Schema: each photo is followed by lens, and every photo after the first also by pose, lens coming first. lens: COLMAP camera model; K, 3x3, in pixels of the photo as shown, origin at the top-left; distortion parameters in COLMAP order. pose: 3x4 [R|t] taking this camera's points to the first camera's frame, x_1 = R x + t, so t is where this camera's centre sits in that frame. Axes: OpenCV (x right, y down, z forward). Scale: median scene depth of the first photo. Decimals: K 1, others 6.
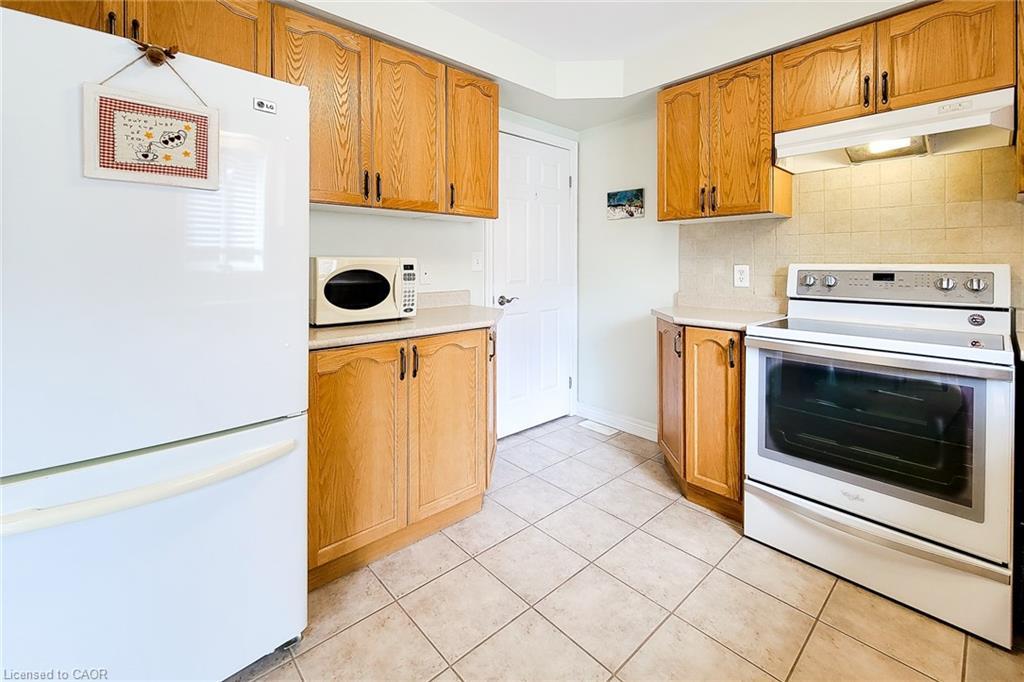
lens RADIAL K [[429.3, 0, 497.4], [0, 429.3, 265.6], [0, 0, 1]] dist [-0.007802, 0.002632]
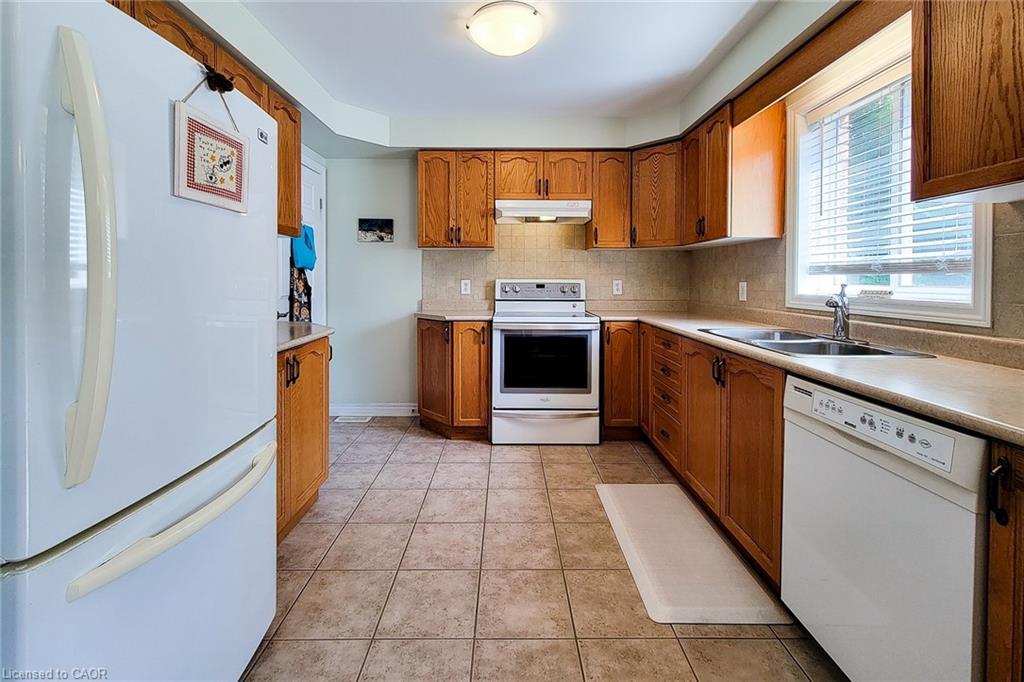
lens RADIAL K [[427.3, 0, 490.0], [0, 427.3, 282.2], [0, 0, 1]] dist [0.003683, -0.000206]
pose [[0.681032, -0.006561, 0.732225, -0.609176], [0.000305, 0.999962, 0.008676, -0.007545], [-0.732254, -0.005685, 0.681008, -0.107600]]
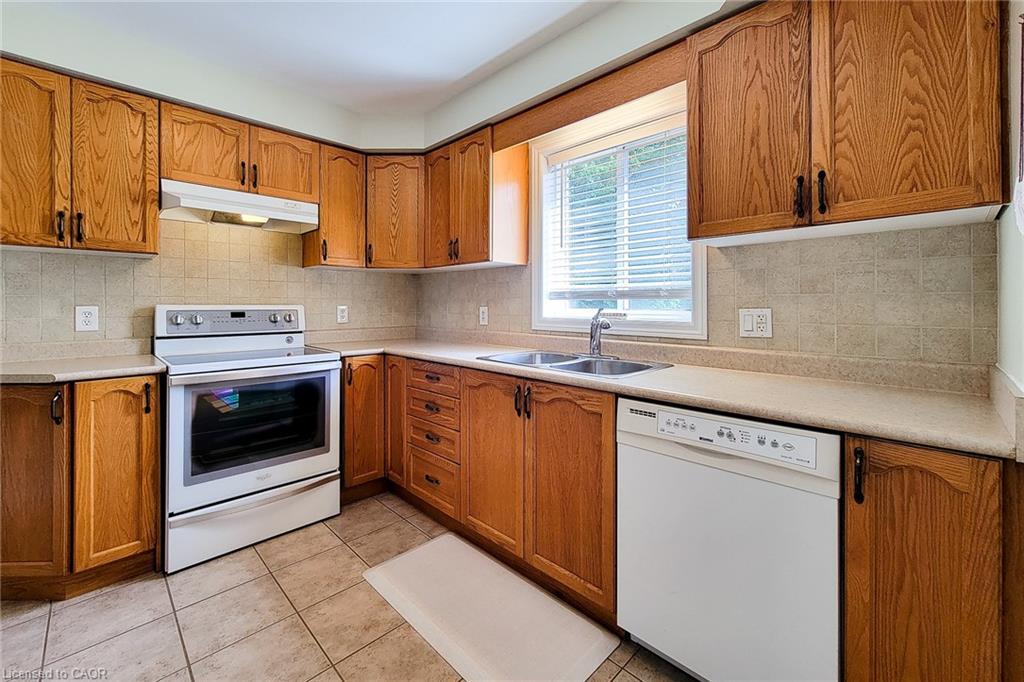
lens RADIAL K [[427.3, 0, 502.0], [0, 427.3, 303.5], [0, 0, 1]] dist [0.003683, -0.000206]
pose [[-0.052837, 0.000311, 0.998603, -0.455919], [0.001006, 0.999999, -0.000258, -0.006706], [-0.998603, 0.000991, -0.052837, 0.257157]]
